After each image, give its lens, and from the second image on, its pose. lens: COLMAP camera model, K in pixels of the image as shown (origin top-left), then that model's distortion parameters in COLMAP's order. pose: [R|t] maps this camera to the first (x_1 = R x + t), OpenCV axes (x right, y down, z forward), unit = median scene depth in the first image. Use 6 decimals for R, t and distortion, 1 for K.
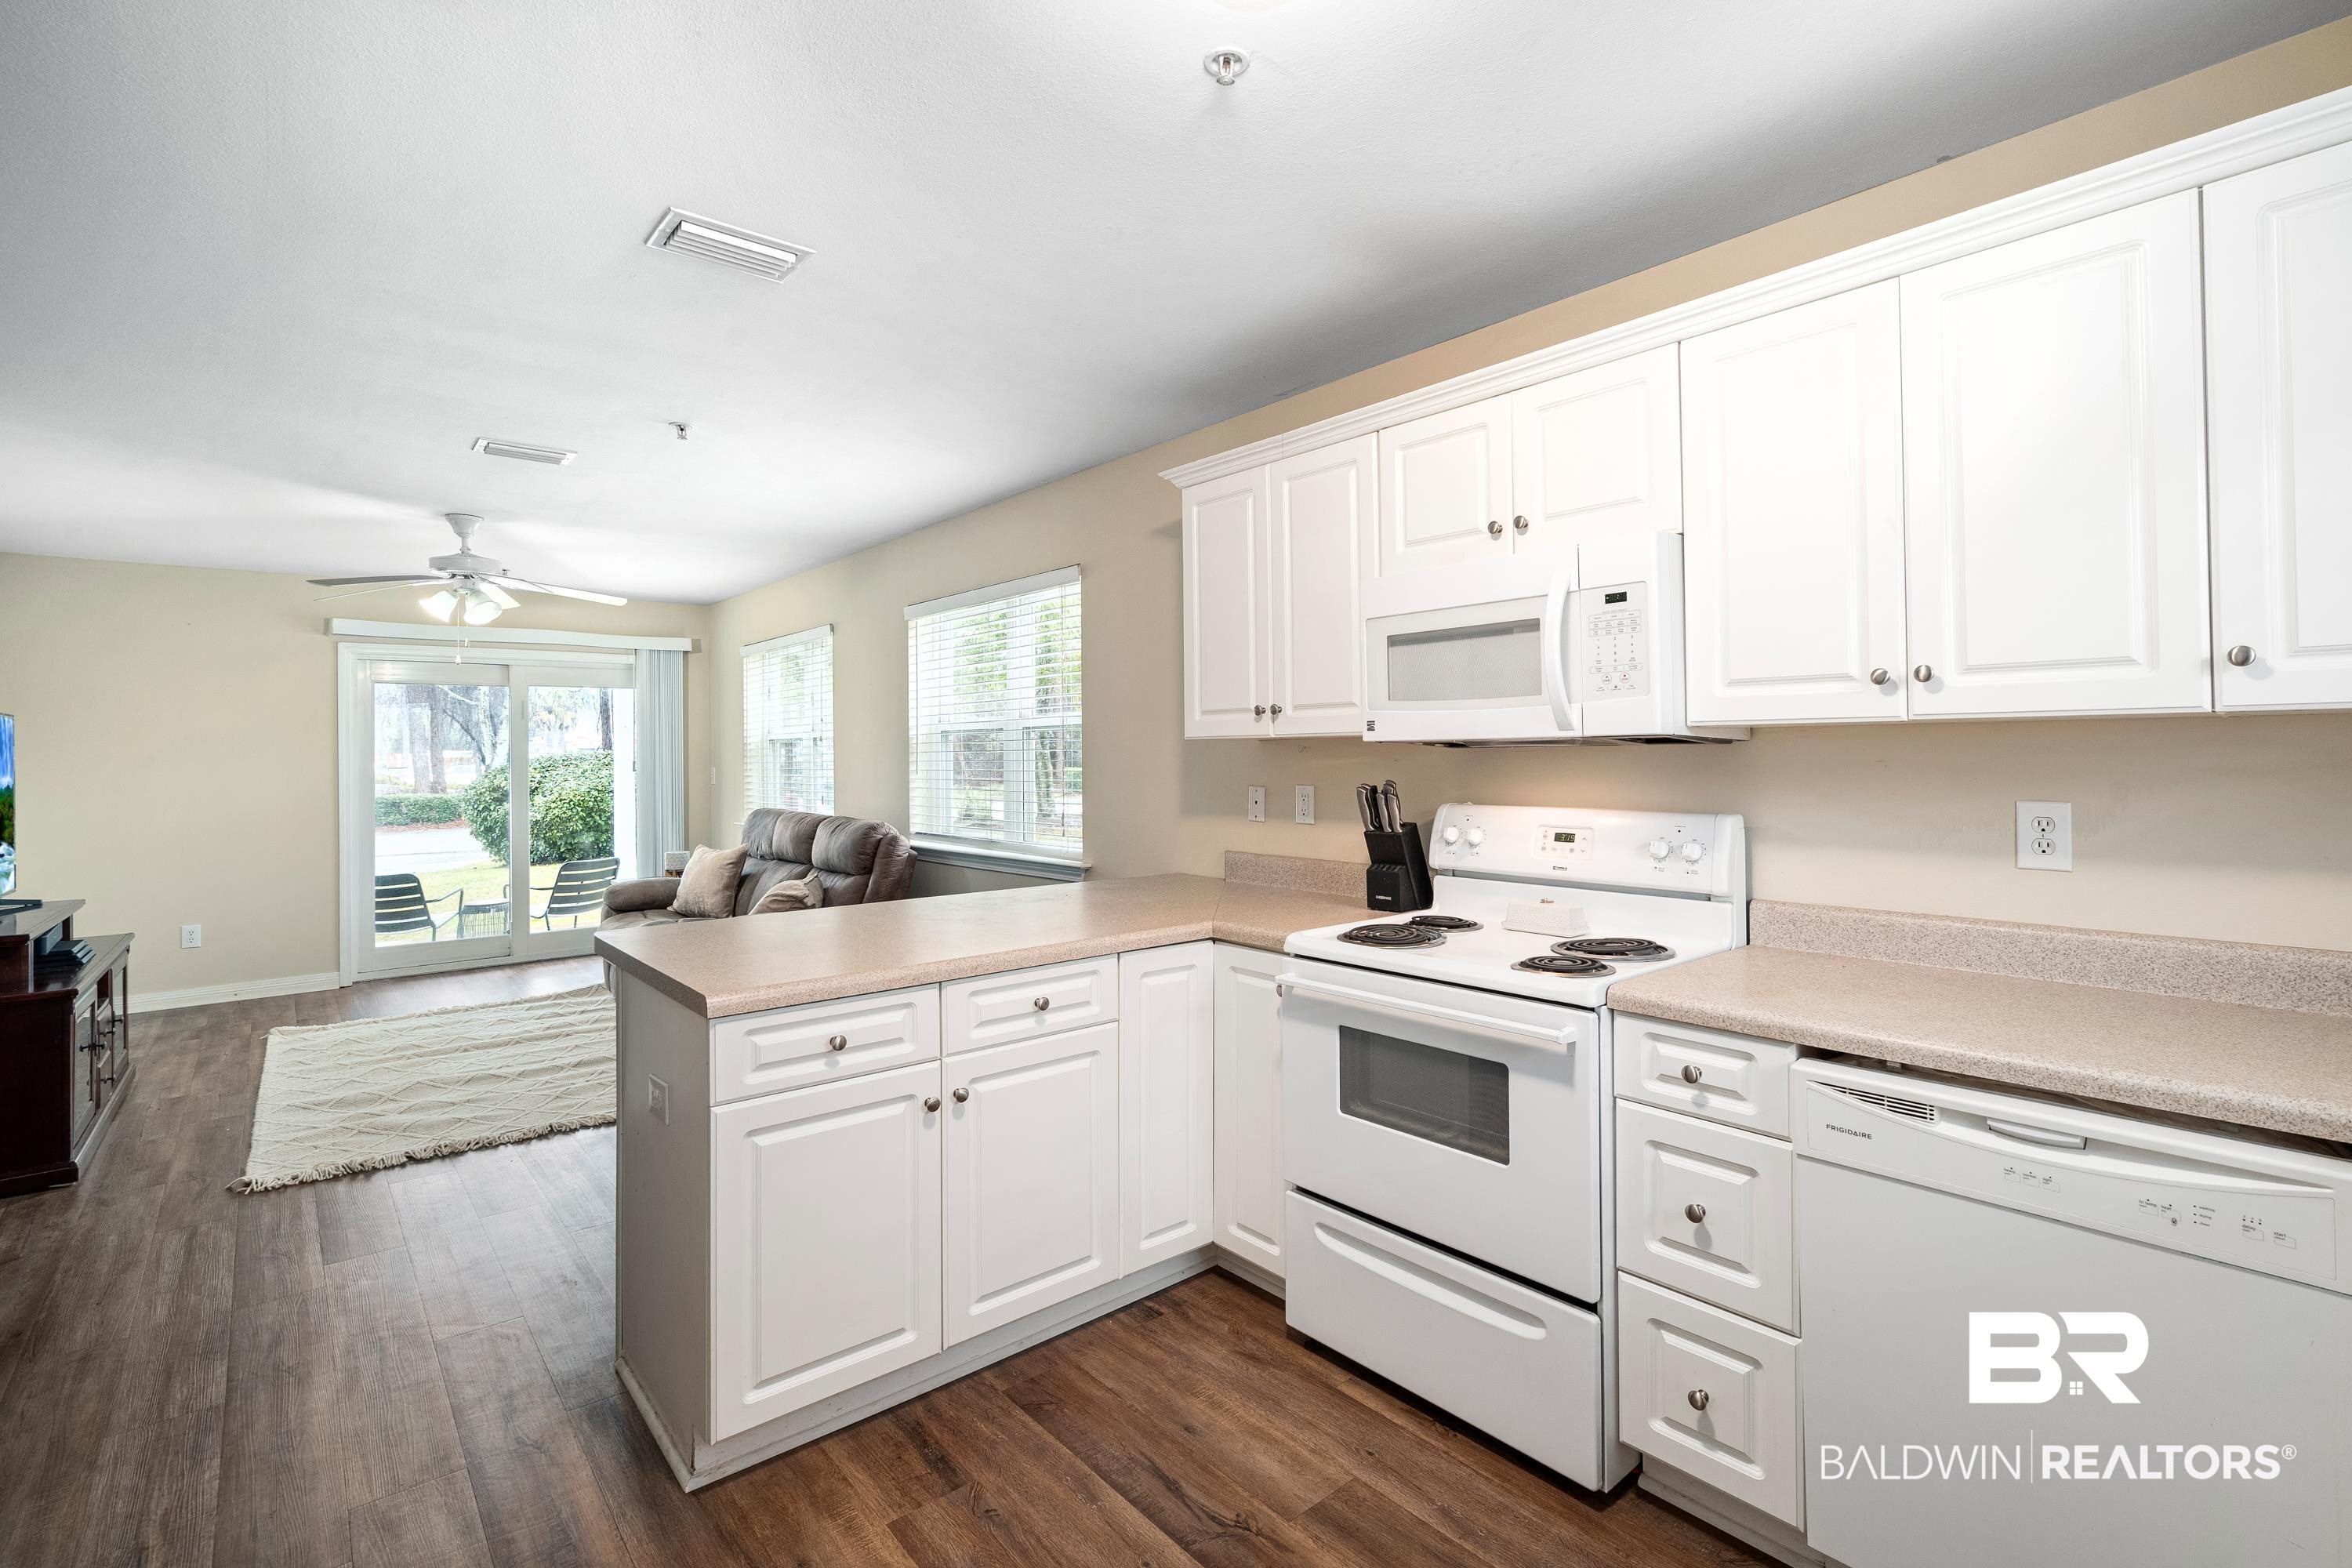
lens RADIAL K [[1087.5, 0, 1168.0], [0, 1087.5, 734.3], [0, 0, 1]] dist [0.020778, -0.000245]
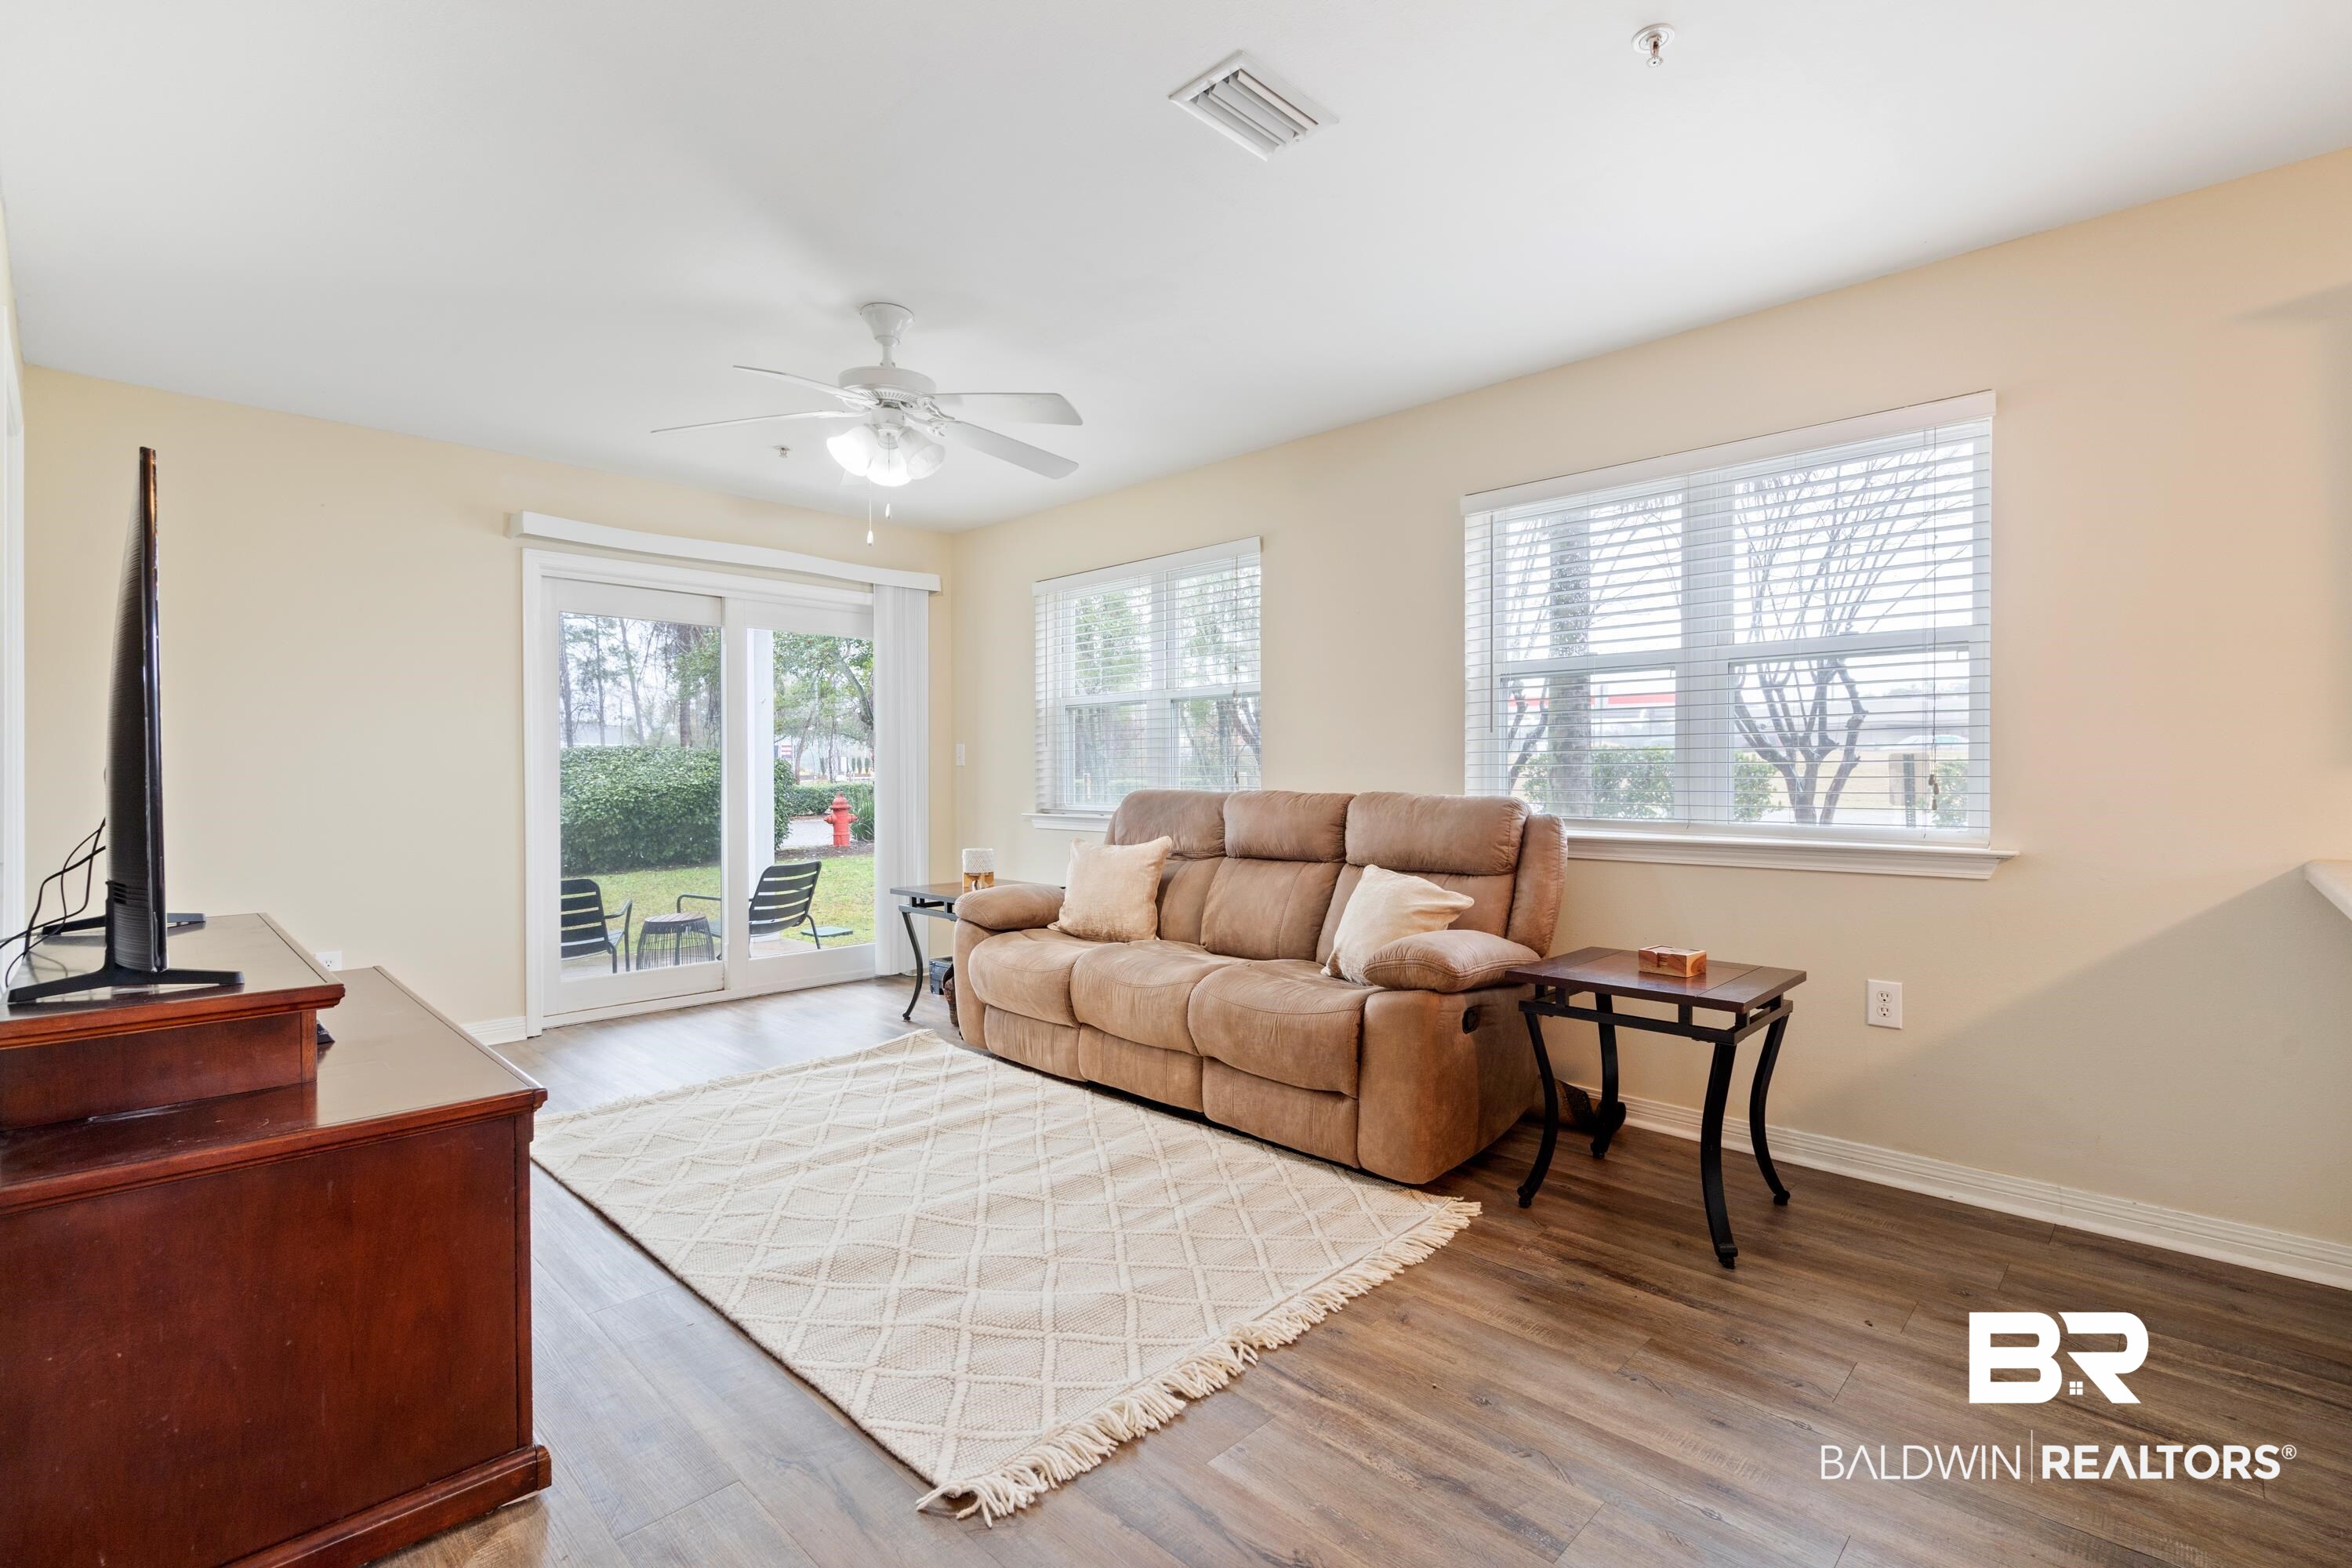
lens RADIAL K [[1054.2, 0, 1176.0], [0, 1054.2, 784.0], [0, 0, 1]] dist [-0.002018, -0.000087]
pose [[0.994028, 0.009808, 0.108682, -0.965788], [-0.012575, 0.999613, 0.024798, 0.104609], [-0.108396, -0.026016, 0.993767, 0.664779]]
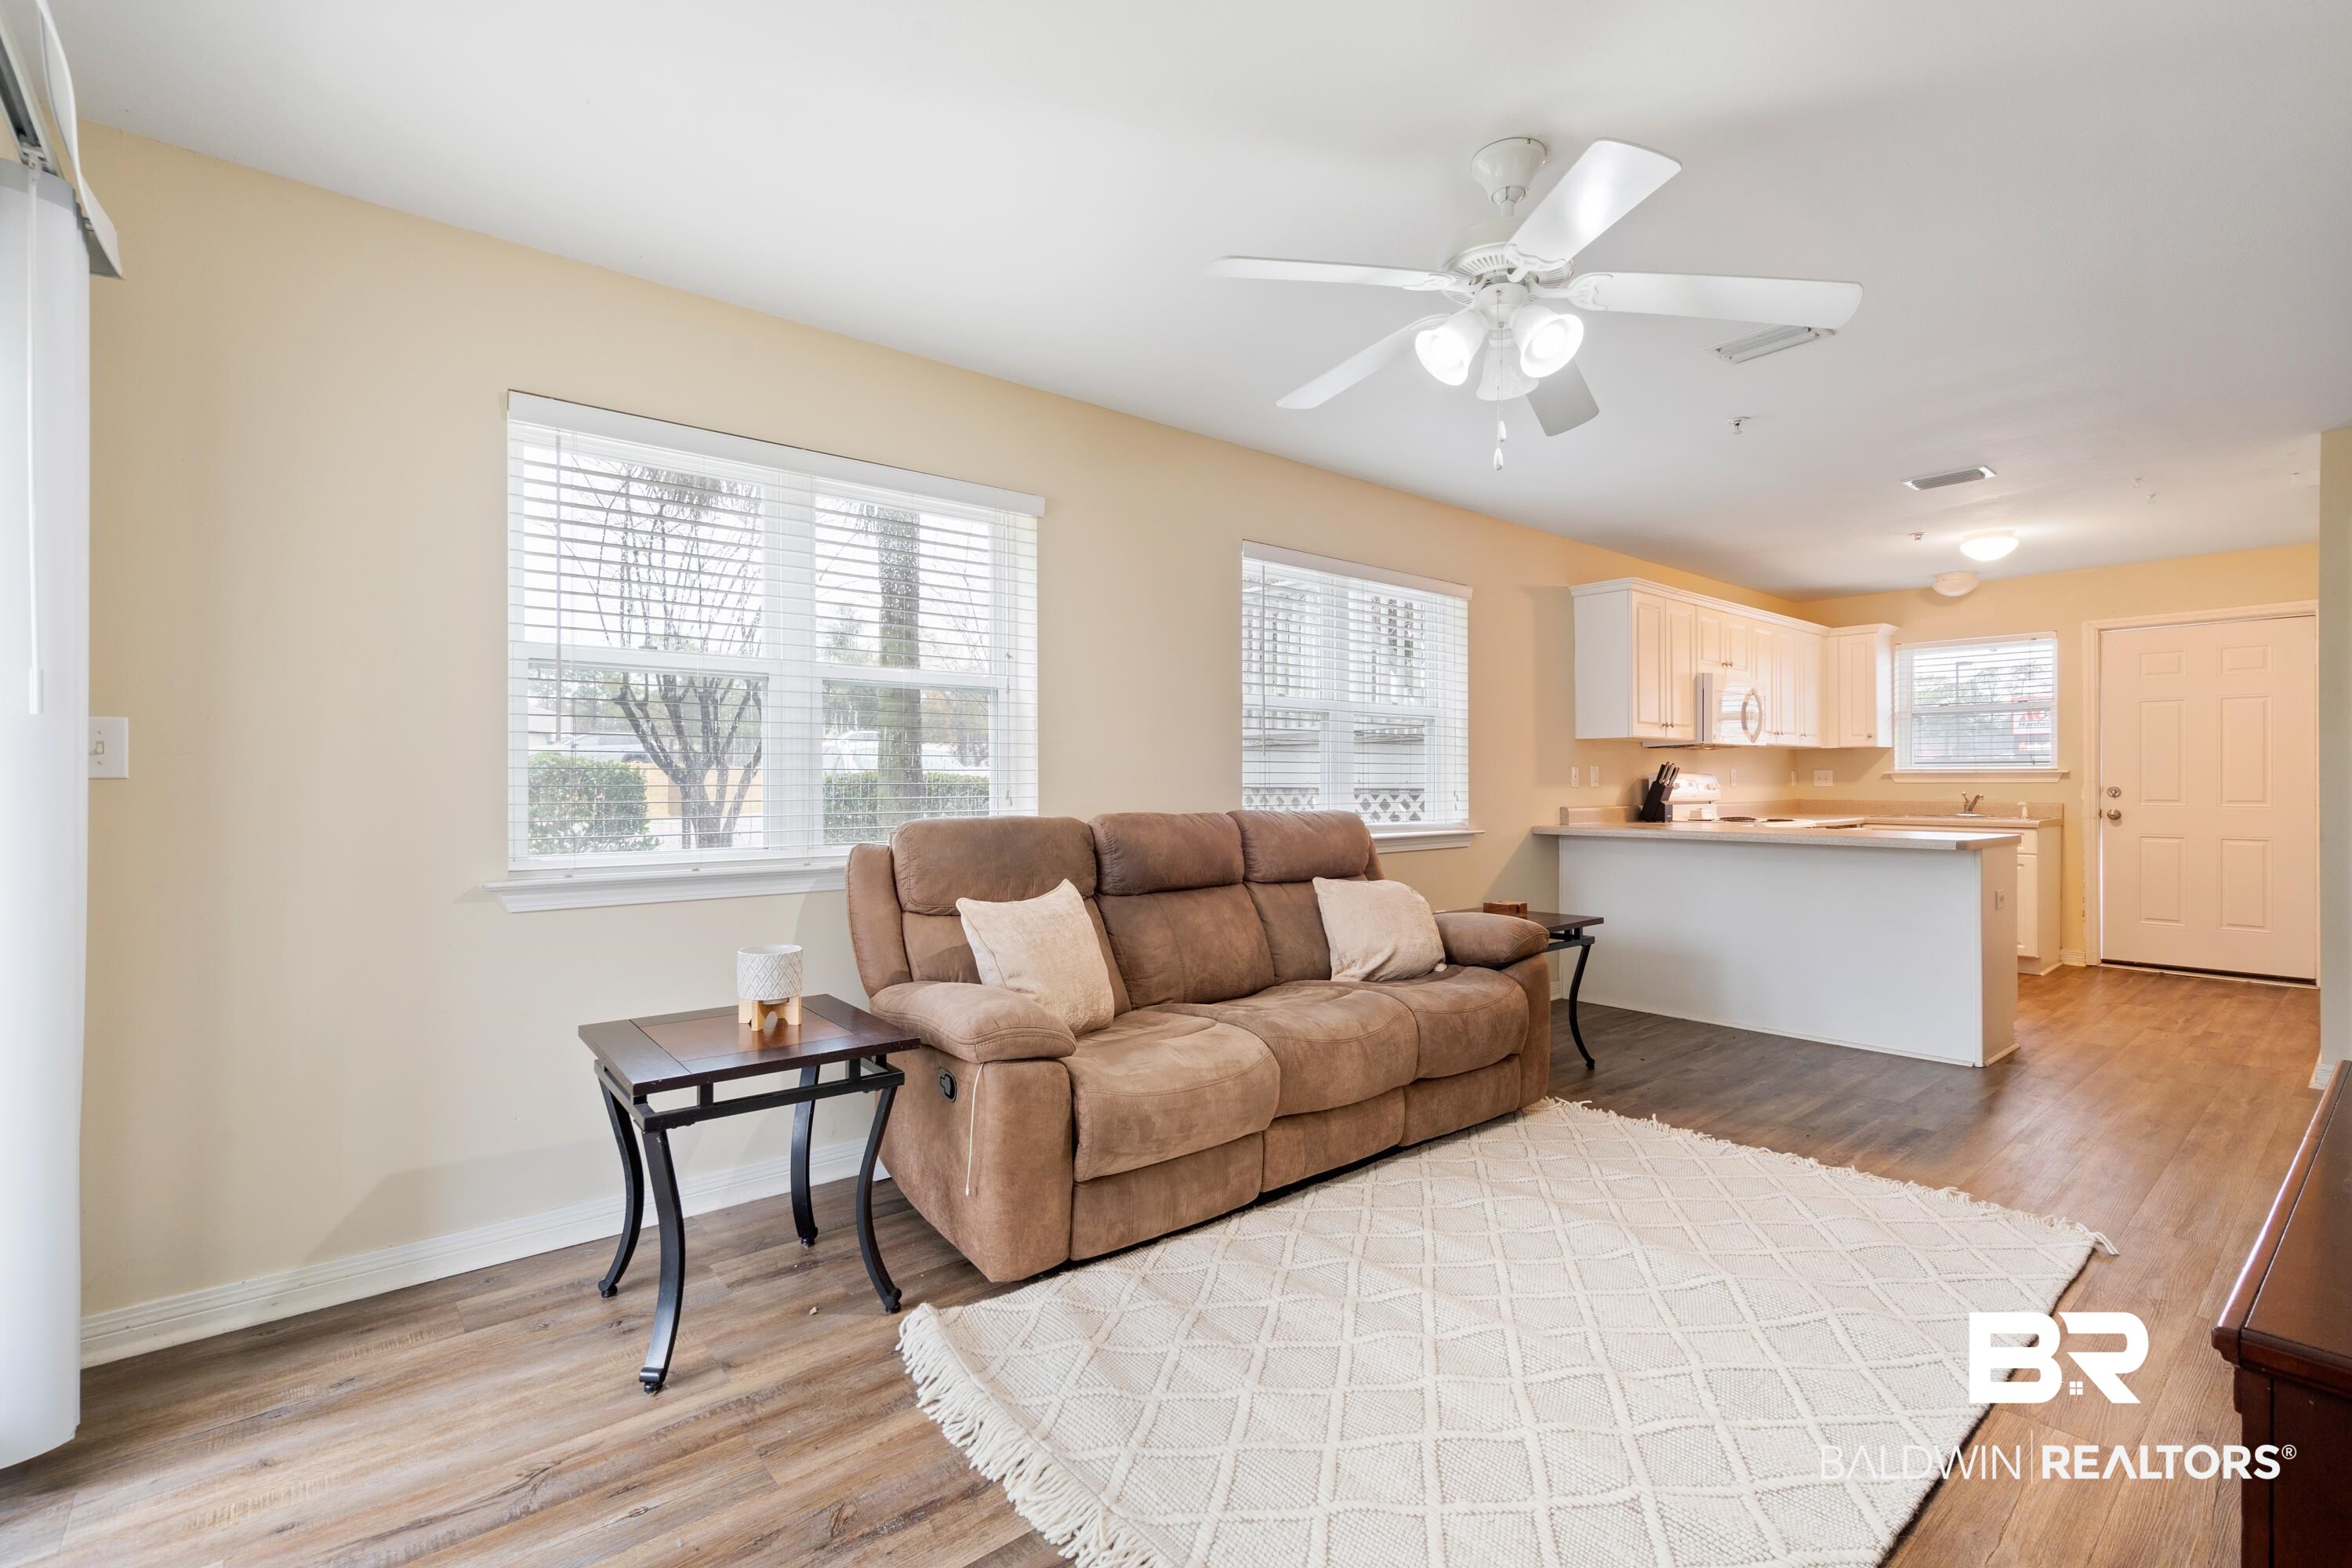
lens RADIAL K [[1054.2, 0, 1176.0], [0, 1054.2, 784.0], [0, 0, 1]] dist [-0.002018, -0.000087]
pose [[-0.010228, 0.013352, 0.999859, -2.028755], [-0.012349, 0.999833, -0.013478, 0.131556], [-0.999871, -0.012485, -0.010061, 2.196083]]
